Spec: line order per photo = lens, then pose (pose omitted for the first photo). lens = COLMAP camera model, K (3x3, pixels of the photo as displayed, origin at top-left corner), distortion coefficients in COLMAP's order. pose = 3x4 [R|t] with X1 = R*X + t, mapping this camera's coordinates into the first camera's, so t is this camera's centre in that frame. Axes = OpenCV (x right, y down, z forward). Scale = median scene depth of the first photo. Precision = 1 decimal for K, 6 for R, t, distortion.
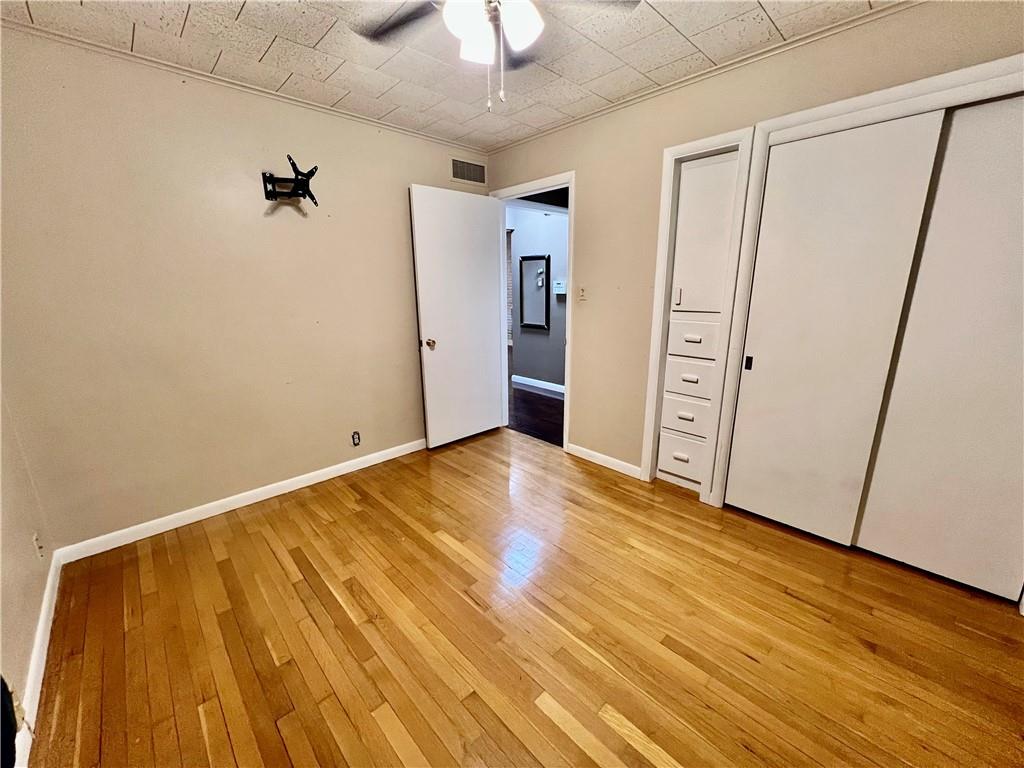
lens RADIAL K [[406.9, 0, 514.4], [0, 406.9, 382.4], [0, 0, 1]] dist [-0.003457, 0.000177]
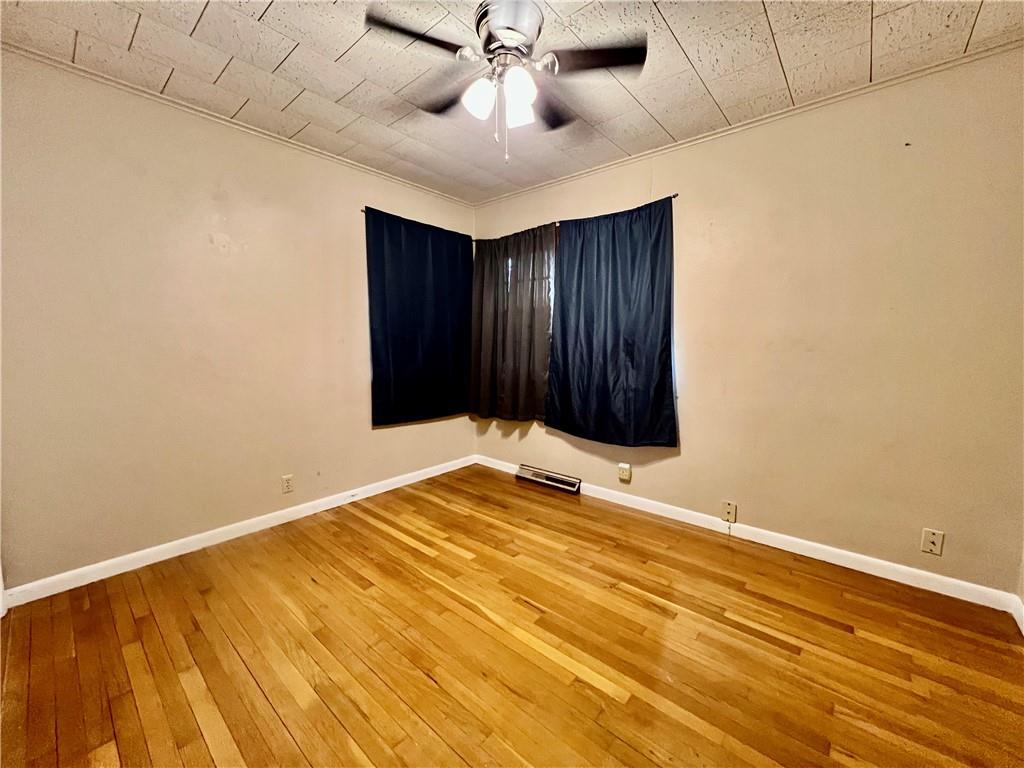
lens RADIAL K [[406.9, 0, 514.4], [0, 406.9, 382.4], [0, 0, 1]] dist [-0.003457, 0.000177]
pose [[-0.995500, 0.019597, -0.092713, 0.026692], [-0.011994, 0.944459, 0.328410, -0.321225], [0.093999, 0.328044, -0.939974, 1.725581]]
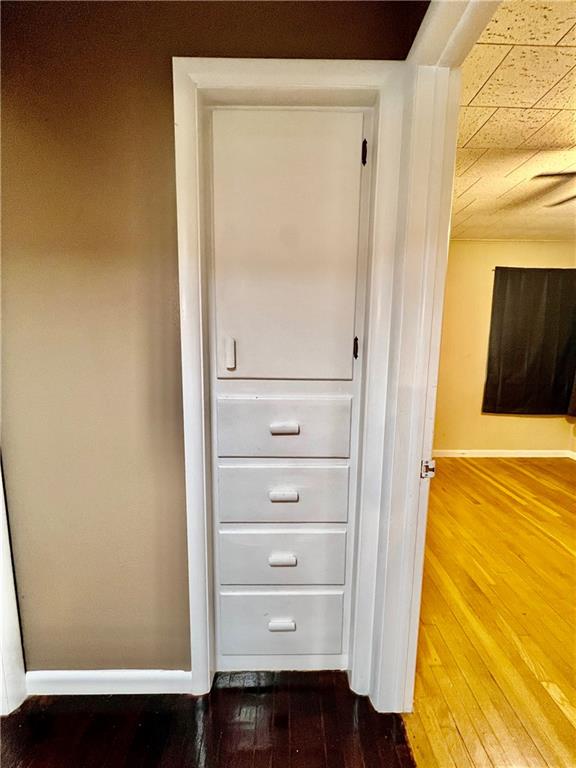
lens RADIAL K [[310.4, 0, 288.0], [0, 310.4, 384.0], [0, 0, 1]] dist [0.000723, 0.000084]
pose [[-0.731046, -0.091630, 0.676147, 0.044775], [0.152811, 0.943785, 0.293118, -0.525286], [-0.664996, 0.317605, -0.675949, 2.227281]]
